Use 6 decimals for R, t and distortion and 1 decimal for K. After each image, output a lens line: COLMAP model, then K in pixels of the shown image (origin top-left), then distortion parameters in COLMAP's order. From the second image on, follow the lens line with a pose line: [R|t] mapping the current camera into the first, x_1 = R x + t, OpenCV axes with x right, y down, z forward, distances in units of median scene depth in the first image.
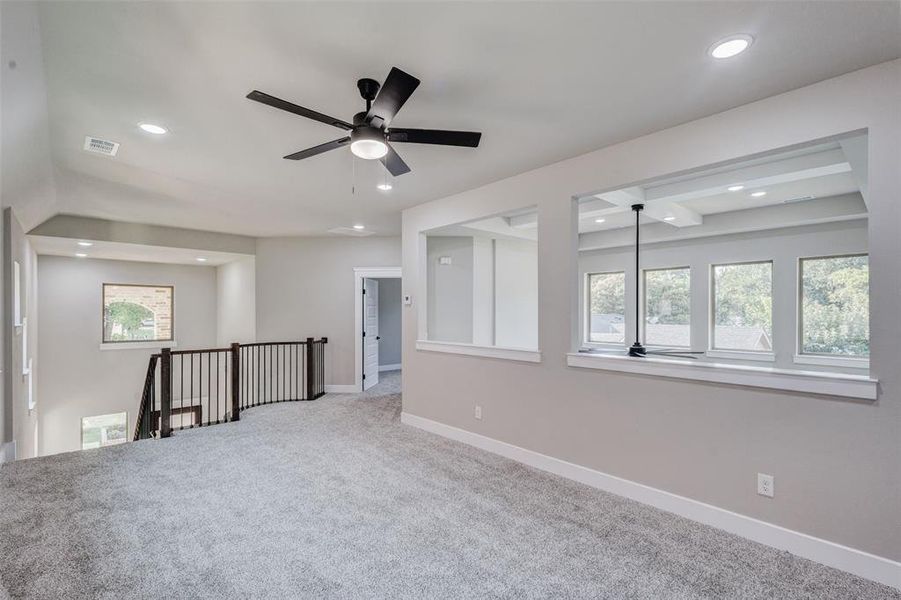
lens RADIAL K [[415.9, 0, 449.0], [0, 415.9, 306.0], [0, 0, 1]] dist [0.009085, -0.004009]
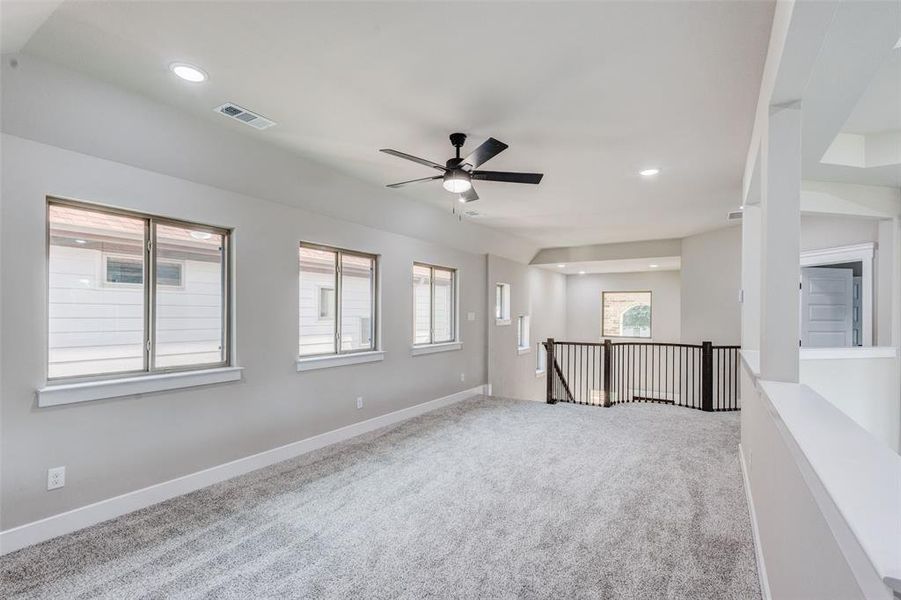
lens RADIAL K [[415.9, 0, 453.2], [0, 415.9, 314.7], [0, 0, 1]] dist [0.009085, -0.004009]
pose [[0.272129, 0.002456, -0.962258, 0.592509], [0.007566, 0.999960, 0.004692, 0.015669], [0.962231, -0.008557, 0.272100, 0.358866]]
